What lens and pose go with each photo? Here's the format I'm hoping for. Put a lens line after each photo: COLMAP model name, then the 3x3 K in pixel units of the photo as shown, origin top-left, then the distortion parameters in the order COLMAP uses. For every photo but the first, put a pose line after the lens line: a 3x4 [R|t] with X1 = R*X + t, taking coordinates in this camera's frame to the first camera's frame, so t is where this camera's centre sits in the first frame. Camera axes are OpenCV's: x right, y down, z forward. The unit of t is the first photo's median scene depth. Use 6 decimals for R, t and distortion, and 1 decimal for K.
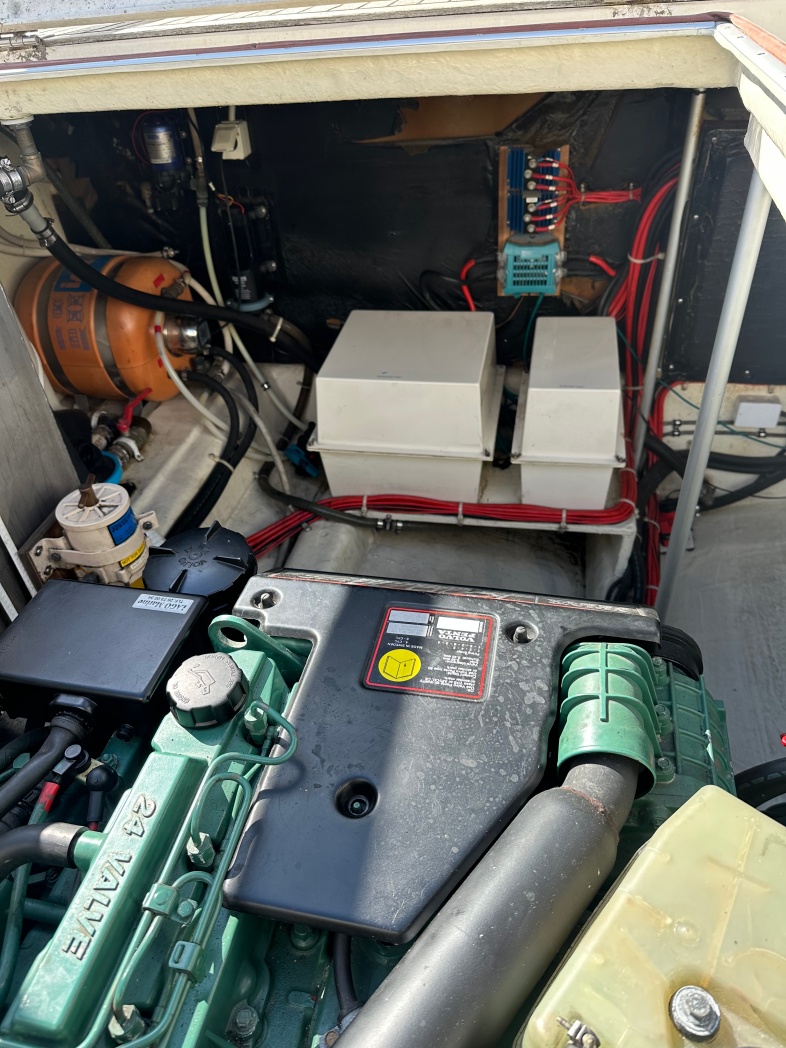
lens RADIAL K [[738.3, 0, 377.1], [0, 738.3, 522.9], [0, 0, 1]] dist [0.052564, -0.062705]
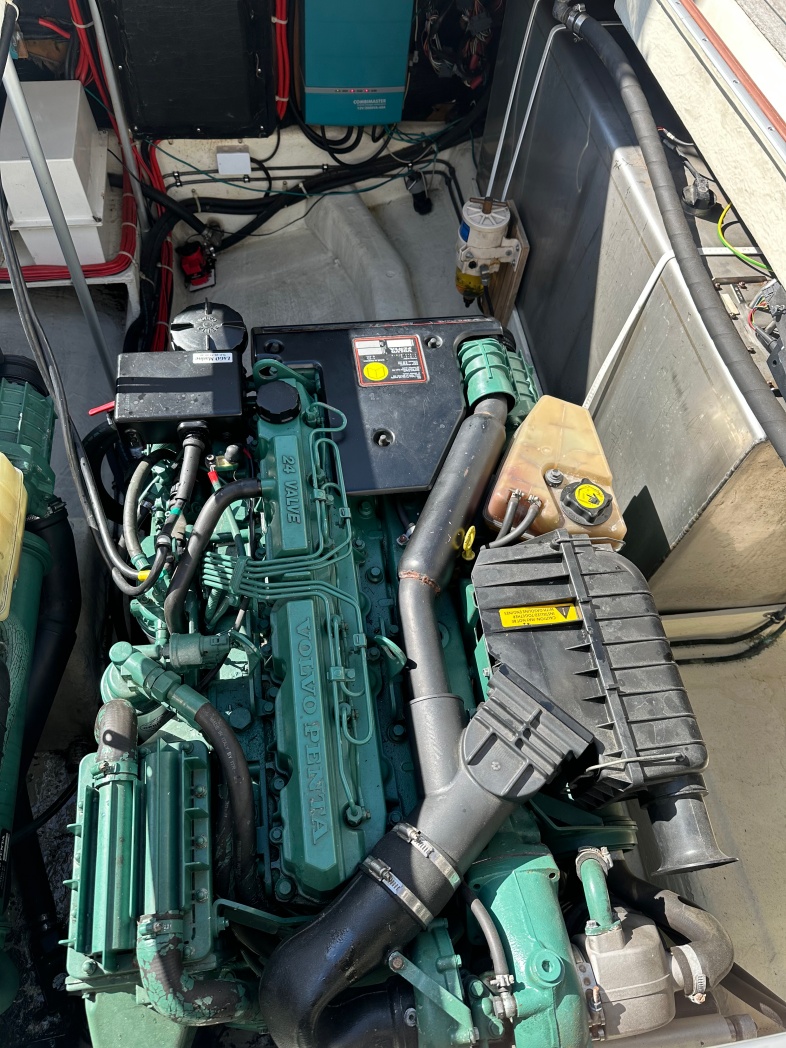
lens RADIAL K [[738.3, 0, 387.6], [0, 738.3, 527.8], [0, 0, 1]] dist [0.052564, -0.062705]
pose [[0.925510, -0.226819, 0.303289, 0.261257], [0.111371, 0.928412, 0.354468, 0.004075], [-0.361977, -0.294286, 0.884516, -0.376493]]
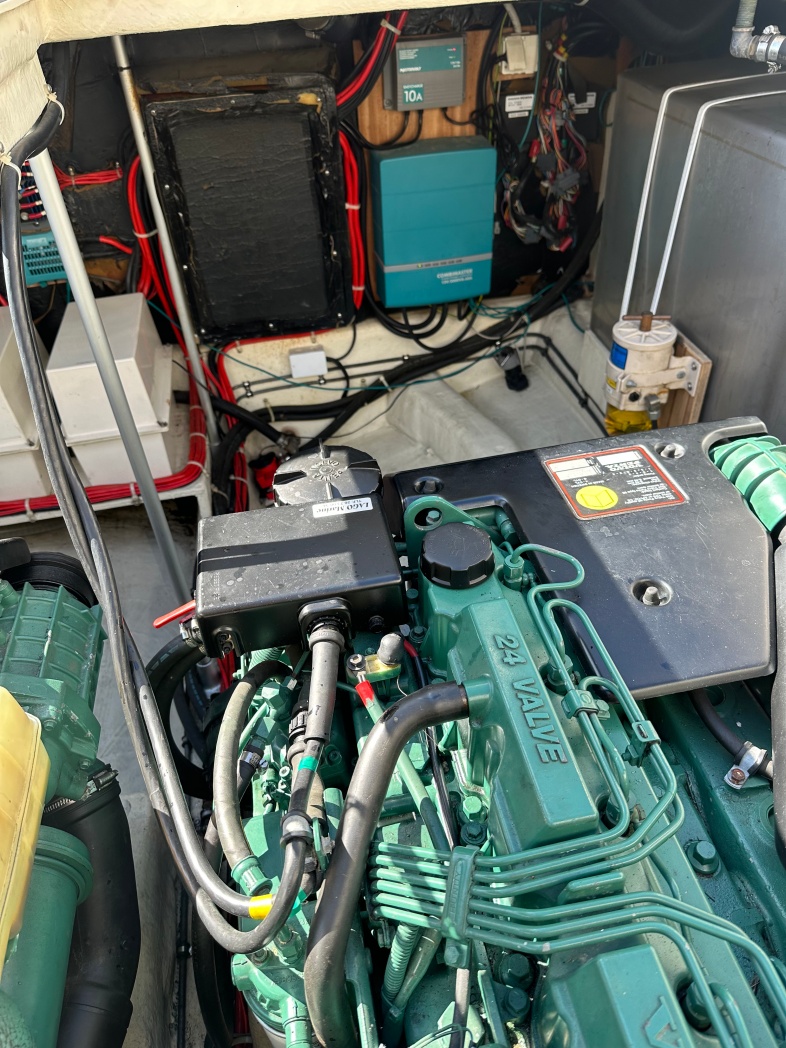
lens RADIAL K [[738.3, 0, 377.5], [0, 738.3, 535.0], [0, 0, 1]] dist [0.052564, -0.062705]
pose [[0.925870, -0.237790, 0.293633, 0.243758], [0.235946, 0.970848, 0.042238, 0.087032], [-0.295116, 0.030175, 0.954985, -0.080082]]
